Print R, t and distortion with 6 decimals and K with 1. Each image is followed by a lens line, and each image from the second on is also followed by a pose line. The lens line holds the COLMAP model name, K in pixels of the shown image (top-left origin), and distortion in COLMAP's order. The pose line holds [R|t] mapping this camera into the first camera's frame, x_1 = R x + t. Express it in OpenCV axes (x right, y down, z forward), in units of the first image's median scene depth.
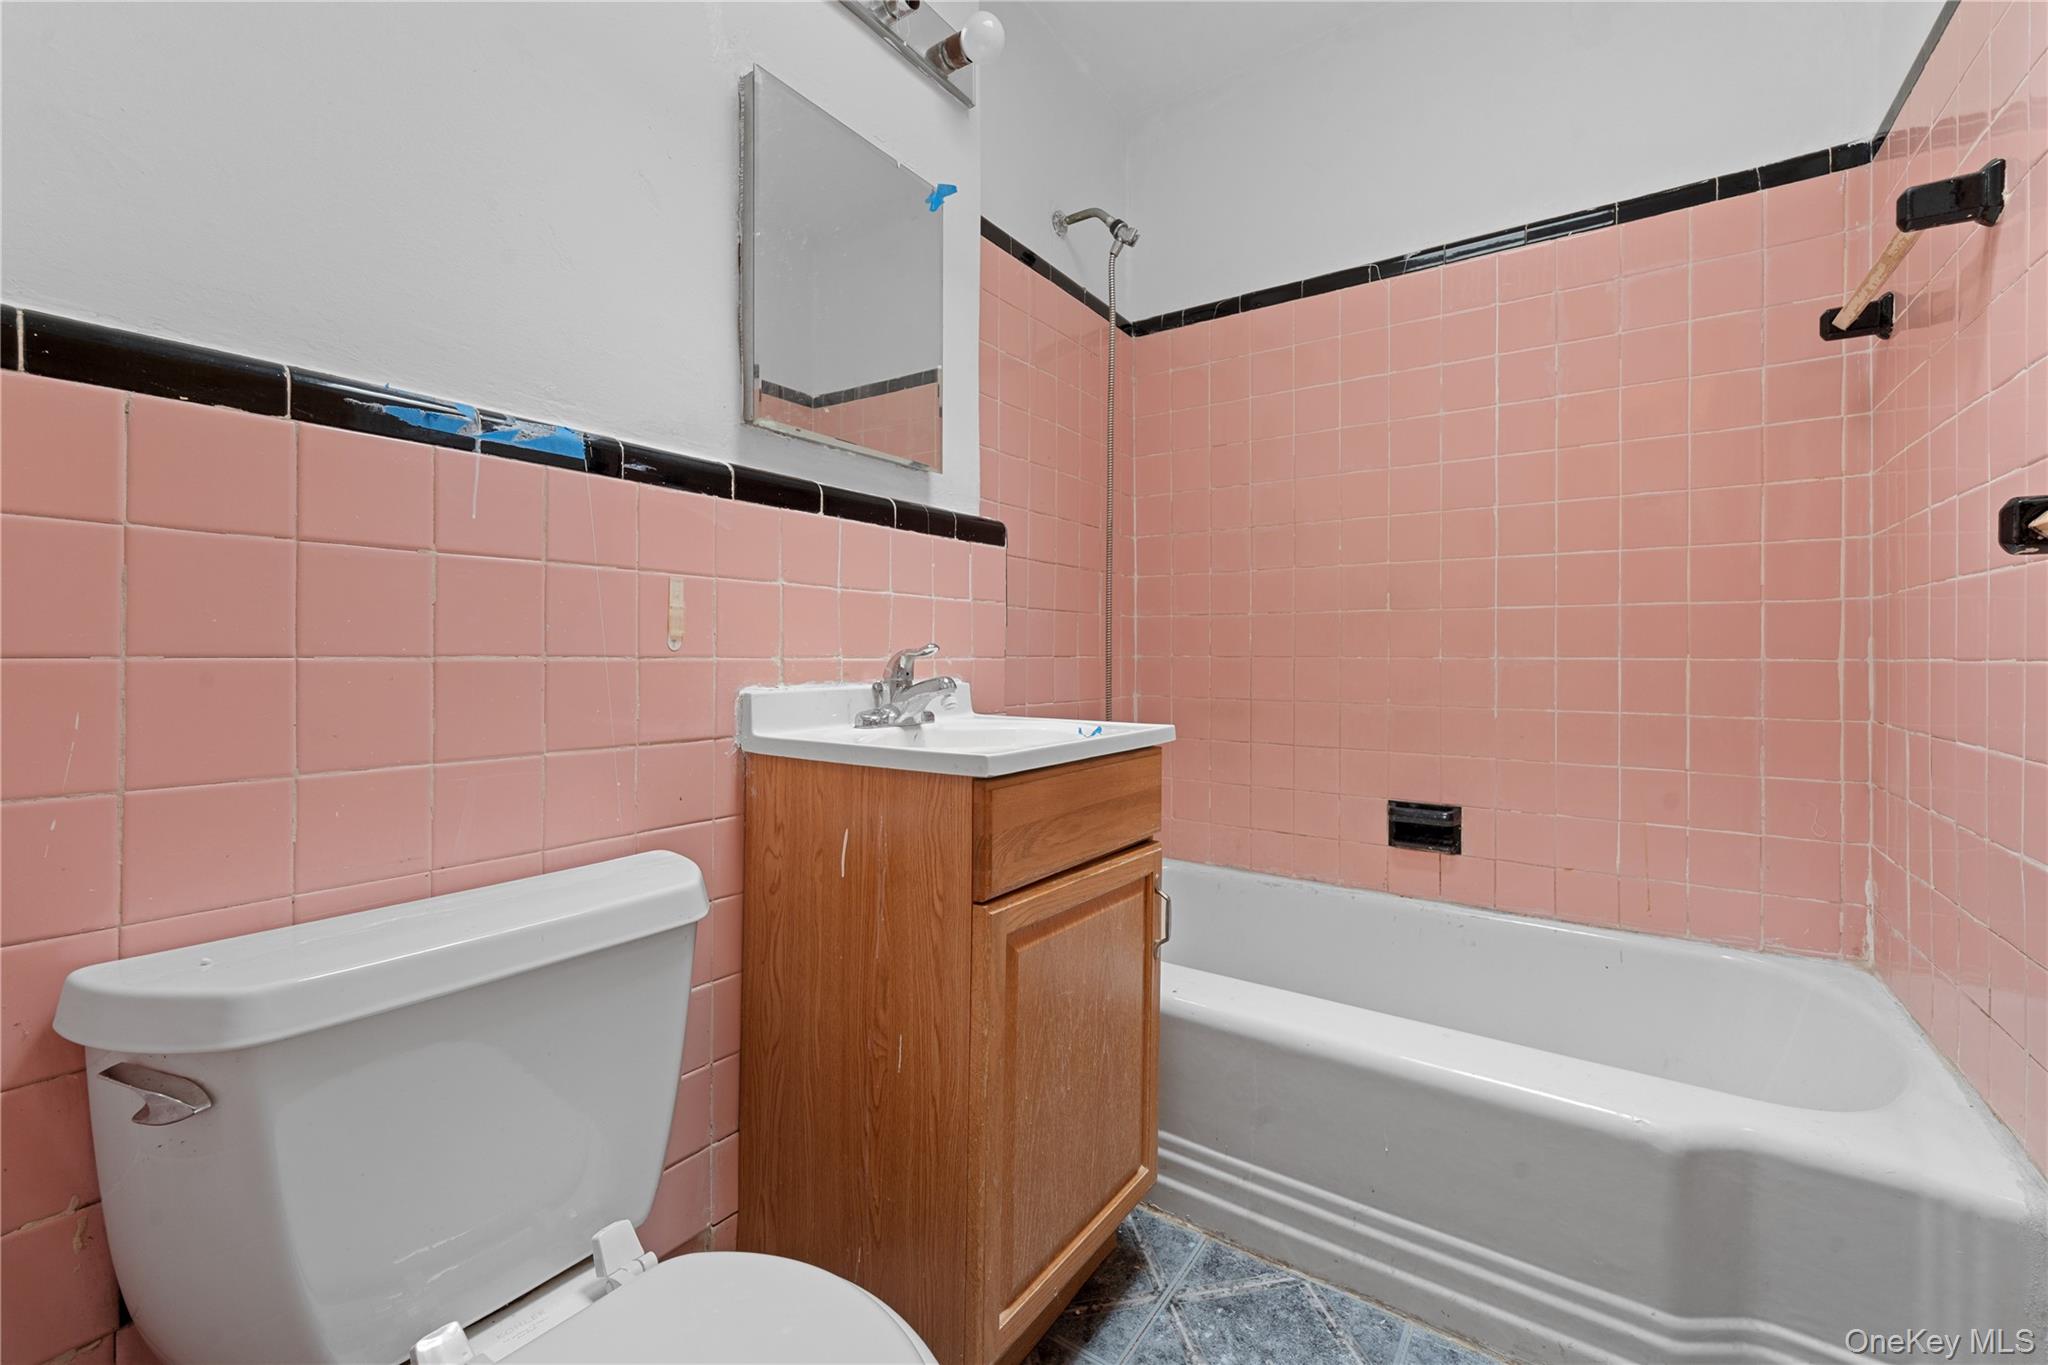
lens RADIAL K [[830.3, 0, 1023.8], [0, 830.3, 654.6], [0, 0, 1]] dist [0.002763, -0.000759]
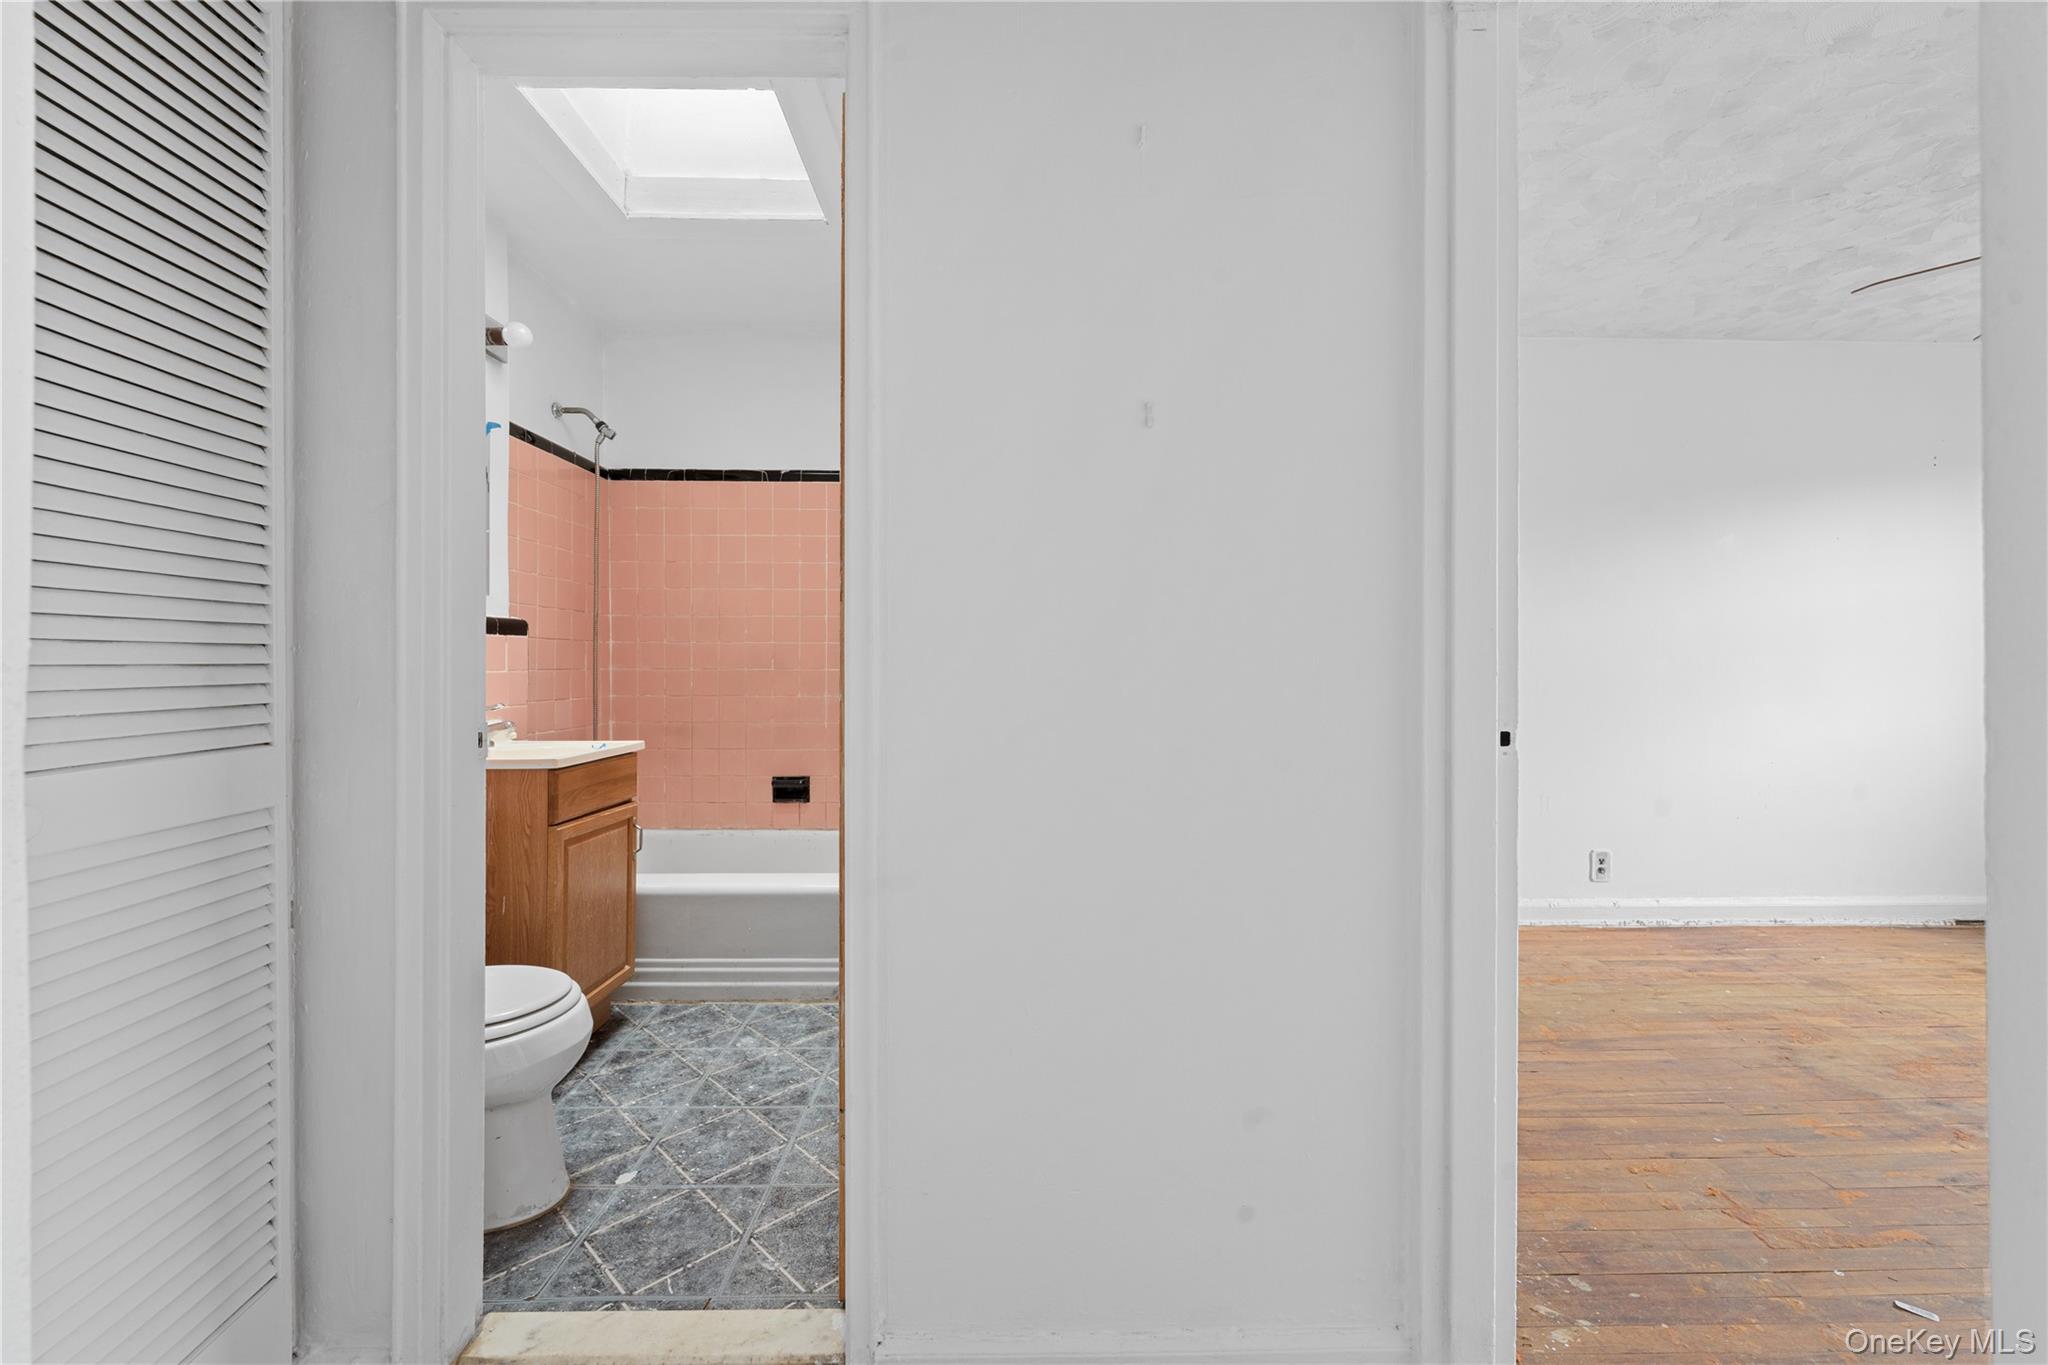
lens RADIAL K [[830.3, 0, 1034.7], [0, 830.3, 666.4], [0, 0, 1]] dist [0.002763, -0.000759]
pose [[0.804664, -0.001125, 0.593729, -0.239036], [-0.000658, 0.999996, 0.002786, -0.095893], [-0.593730, -0.002632, 0.804660, -1.114737]]
